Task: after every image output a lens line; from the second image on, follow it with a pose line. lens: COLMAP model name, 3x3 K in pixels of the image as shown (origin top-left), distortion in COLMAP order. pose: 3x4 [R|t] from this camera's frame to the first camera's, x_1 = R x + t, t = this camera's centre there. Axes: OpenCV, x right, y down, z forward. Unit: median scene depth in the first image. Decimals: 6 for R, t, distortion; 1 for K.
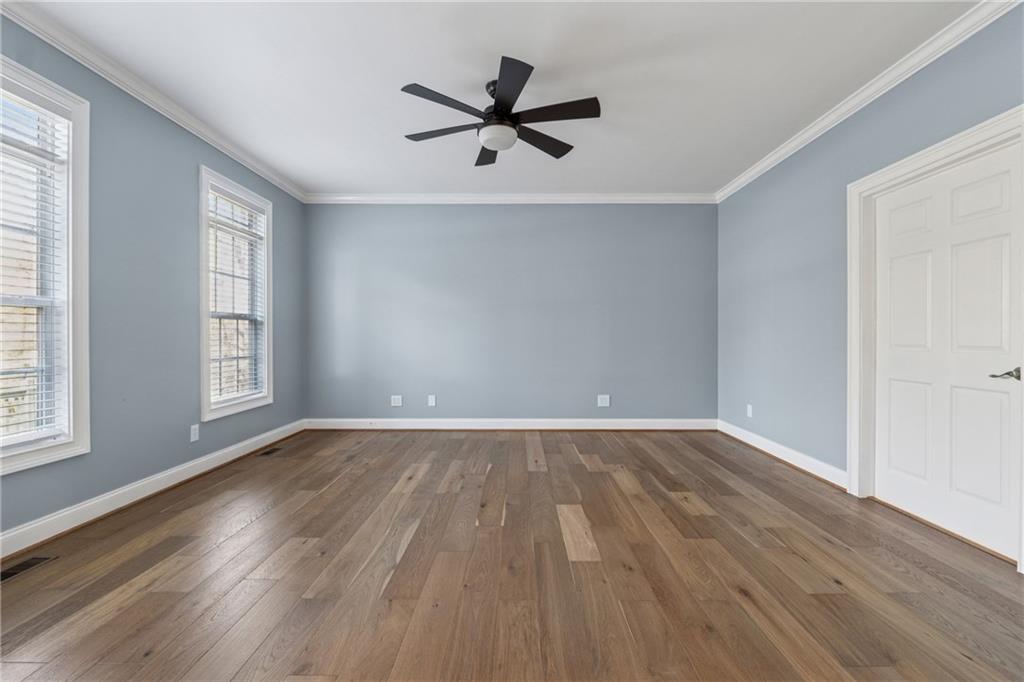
lens RADIAL K [[426.1, 0, 516.5], [0, 426.1, 339.9], [0, 0, 1]] dist [-0.010194, -0.000366]
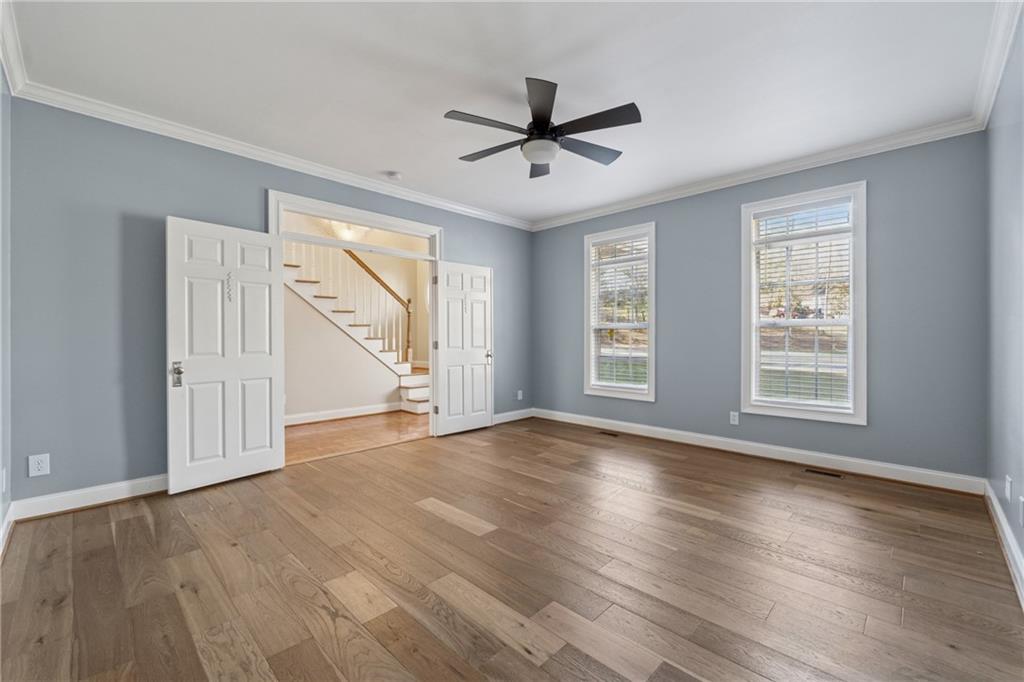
lens RADIAL K [[426.1, 0, 516.3], [0, 426.1, 339.8], [0, 0, 1]] dist [-0.010194, -0.000366]
pose [[-0.696157, 0.001964, -0.717887, 0.619990], [-0.003325, 0.999977, 0.005961, -0.023496], [0.717882, 0.006537, -0.696134, 1.412638]]
